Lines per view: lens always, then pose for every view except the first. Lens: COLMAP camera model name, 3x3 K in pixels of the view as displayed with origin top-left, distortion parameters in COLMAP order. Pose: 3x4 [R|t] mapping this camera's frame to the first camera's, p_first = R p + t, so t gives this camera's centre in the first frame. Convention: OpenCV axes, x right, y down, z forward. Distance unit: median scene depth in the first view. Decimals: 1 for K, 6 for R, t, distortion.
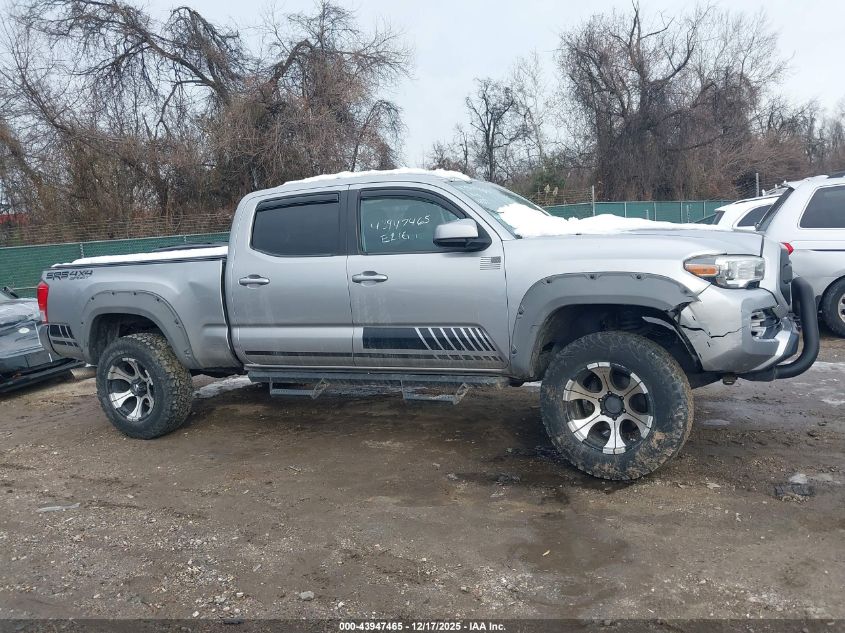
lens RADIAL K [[663.0, 0, 422.5], [0, 663.0, 316.5], [0, 0, 1]] dist [0.006033, -0.002284]
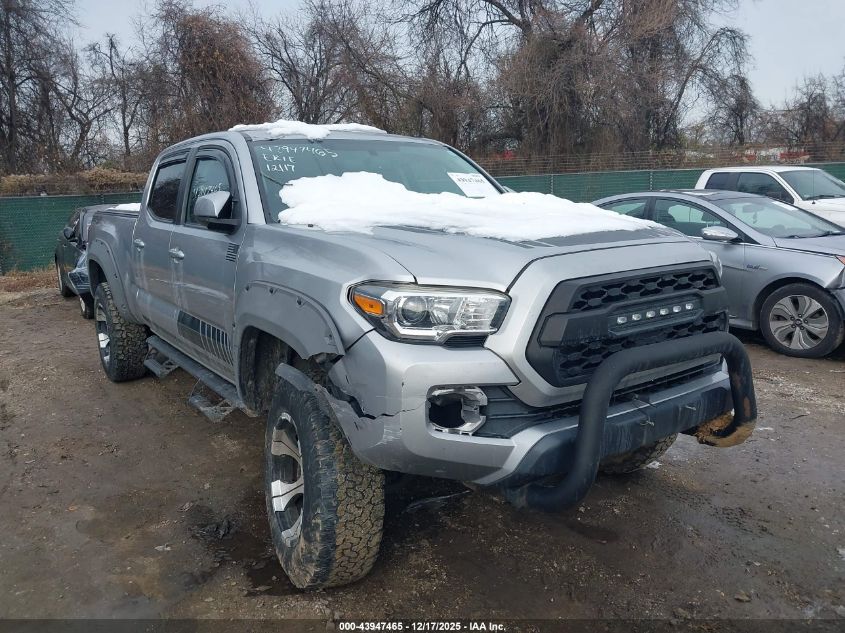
lens RADIAL K [[663.0, 0, 422.5], [0, 663.0, 316.5], [0, 0, 1]] dist [0.006033, -0.002284]
pose [[0.862145, 0.147118, -0.484833, 0.101946], [-0.105906, 0.988104, 0.111508, -0.017702], [0.495470, -0.044789, 0.867470, 0.067124]]
